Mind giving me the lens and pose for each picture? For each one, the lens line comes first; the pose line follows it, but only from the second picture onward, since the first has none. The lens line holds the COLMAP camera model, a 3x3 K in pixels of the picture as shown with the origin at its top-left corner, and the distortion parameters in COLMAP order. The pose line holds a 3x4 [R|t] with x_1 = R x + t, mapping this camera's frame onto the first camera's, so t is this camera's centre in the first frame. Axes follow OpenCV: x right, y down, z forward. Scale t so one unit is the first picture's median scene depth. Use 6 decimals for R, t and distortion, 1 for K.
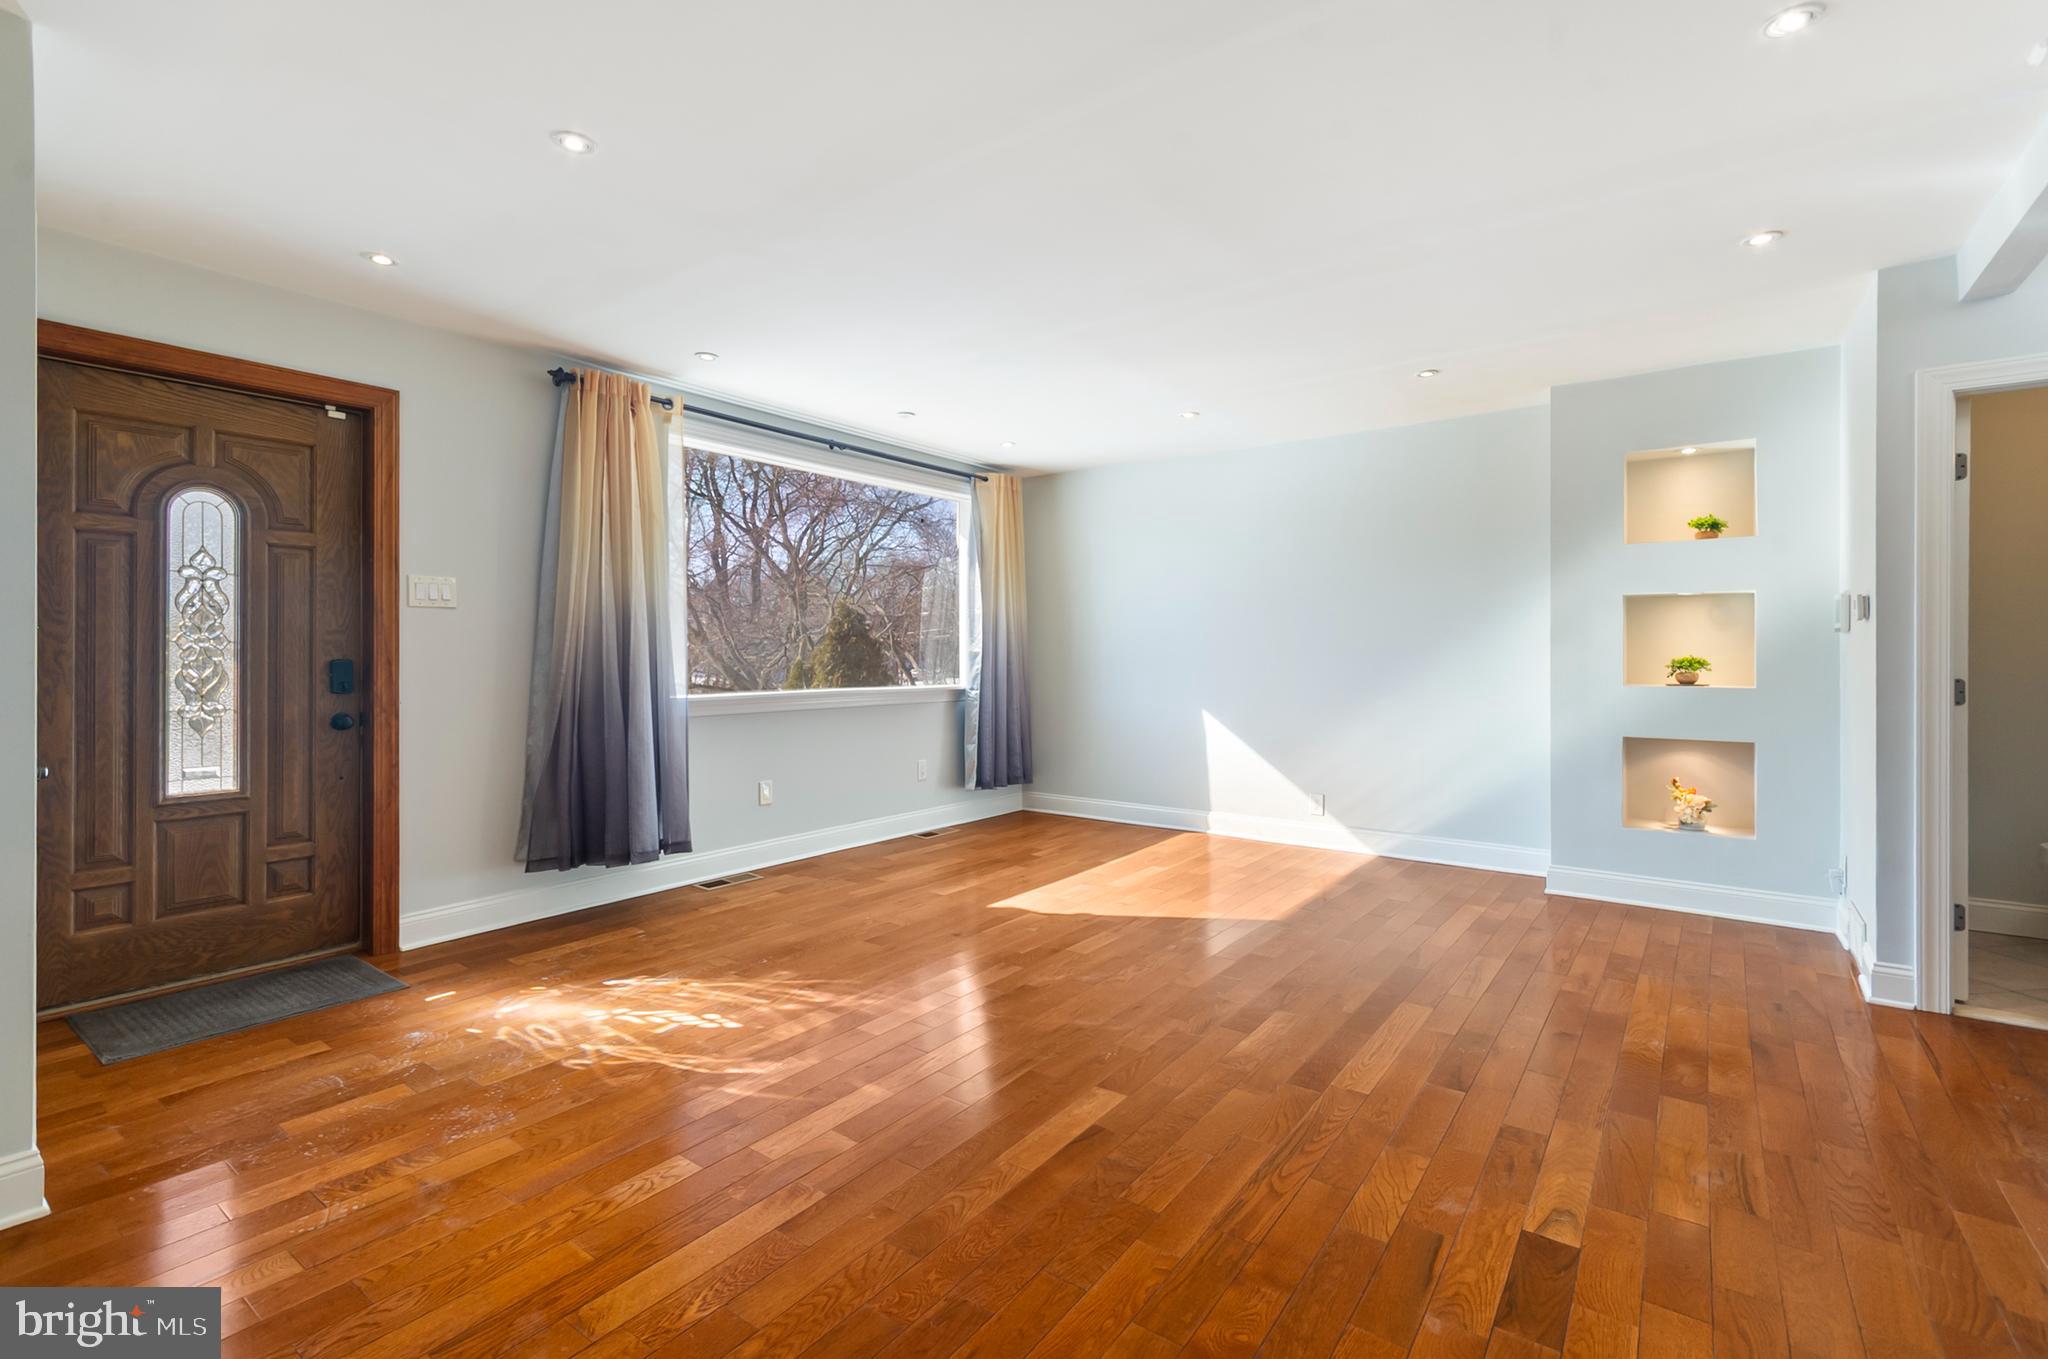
lens RADIAL K [[907.7, 0, 1037.4], [0, 907.7, 645.9], [0, 0, 1]] dist [0.008023, -0.000922]
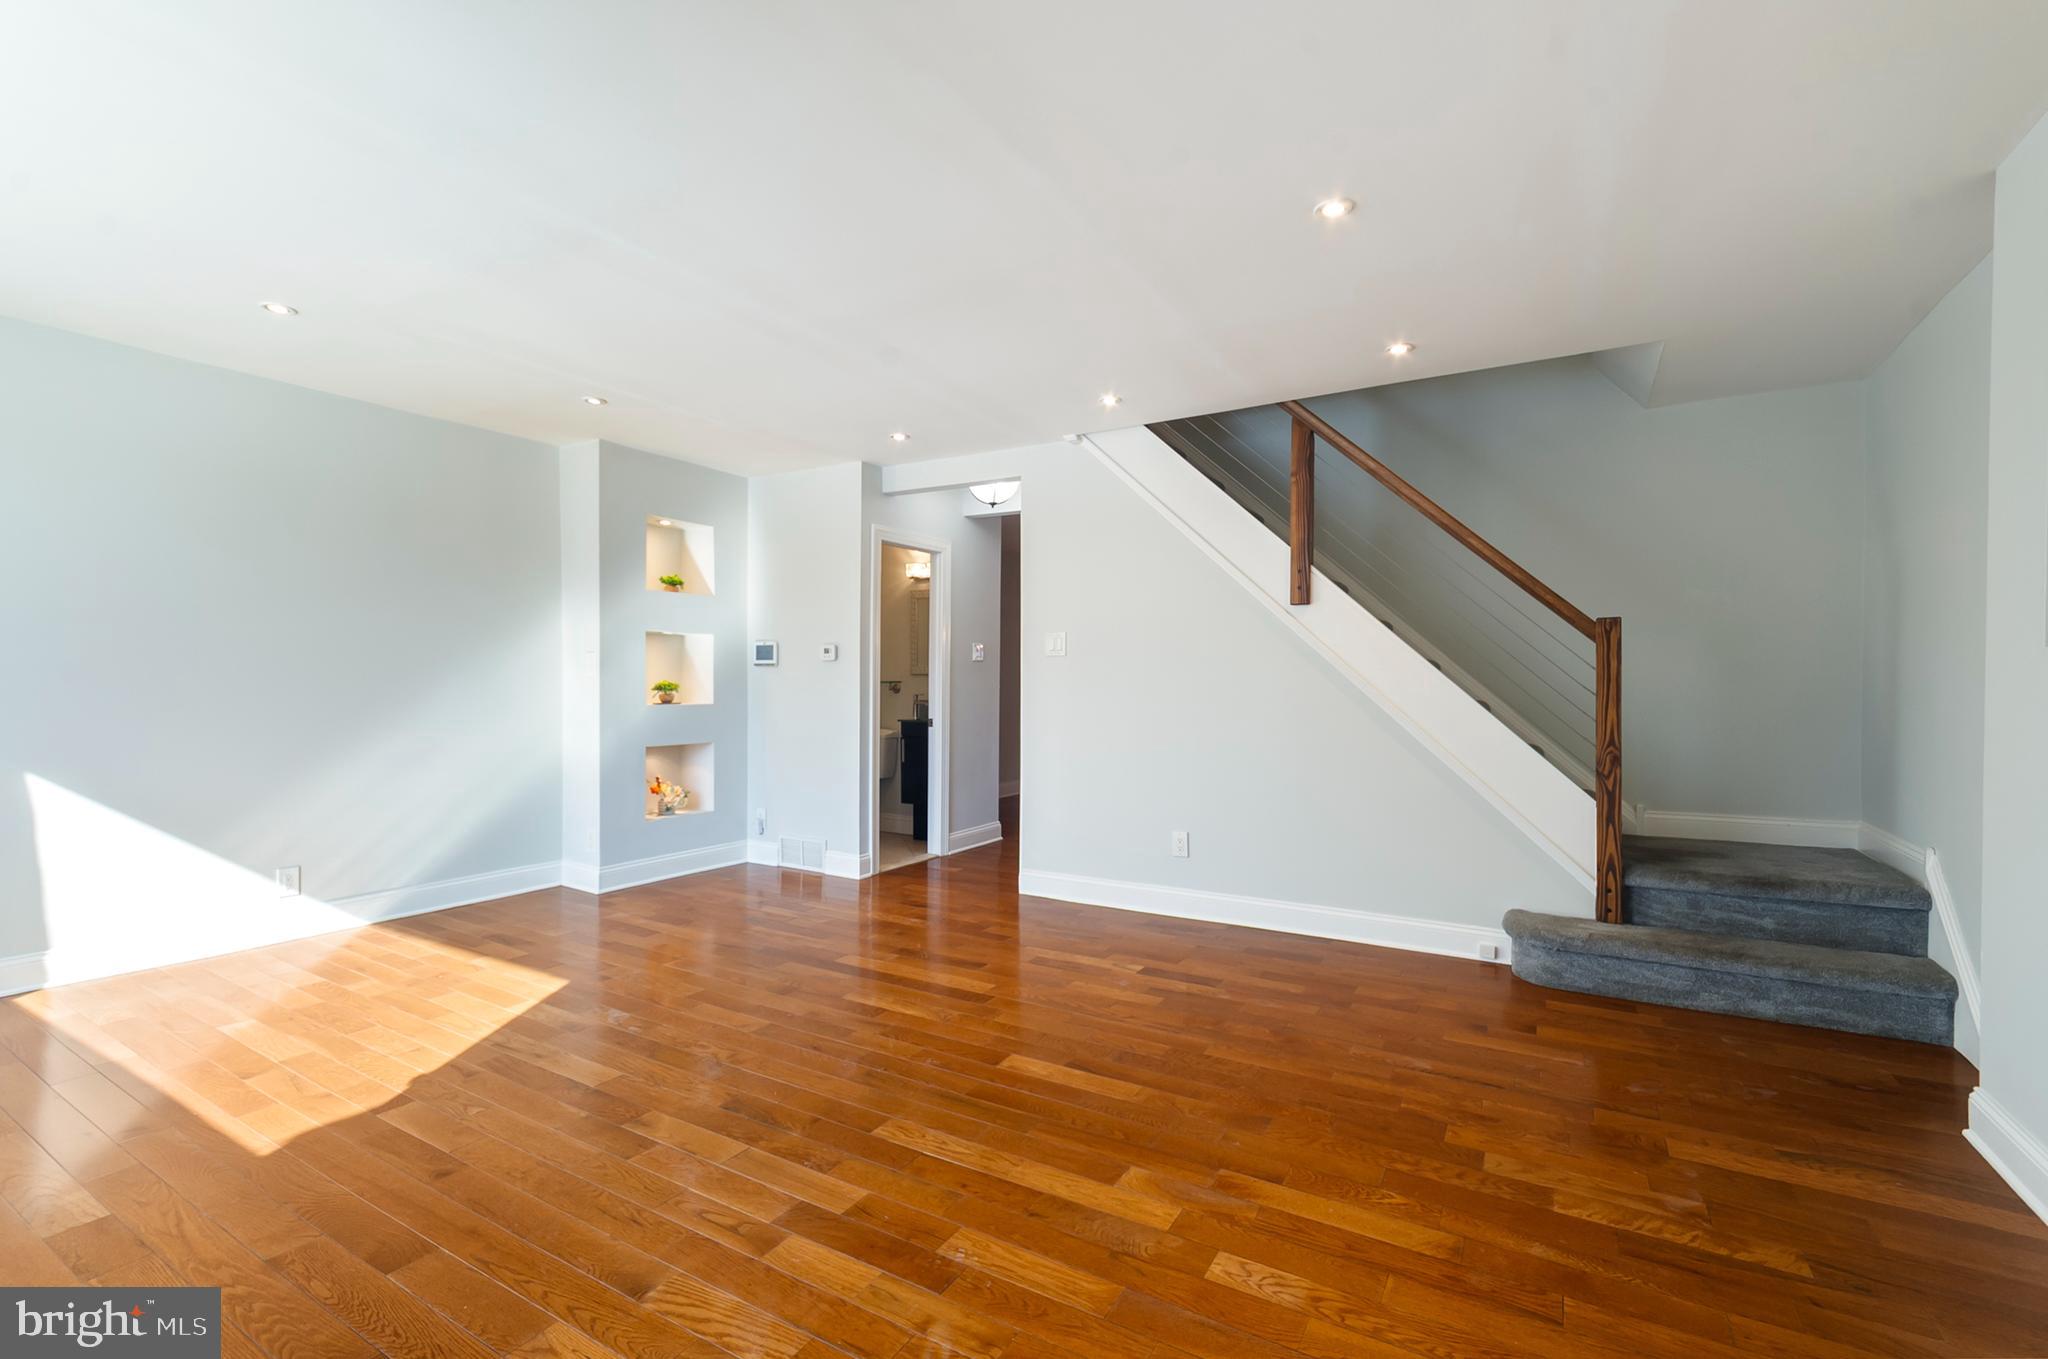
lens RADIAL K [[907.7, 0, 995.3], [0, 907.7, 679.1], [0, 0, 1]] dist [0.008023, -0.000922]
pose [[-0.071988, 0.003402, 0.997400, -0.786945], [-0.014025, 0.999892, -0.004423, 0.009941], [-0.997307, -0.014307, -0.071932, 0.814211]]
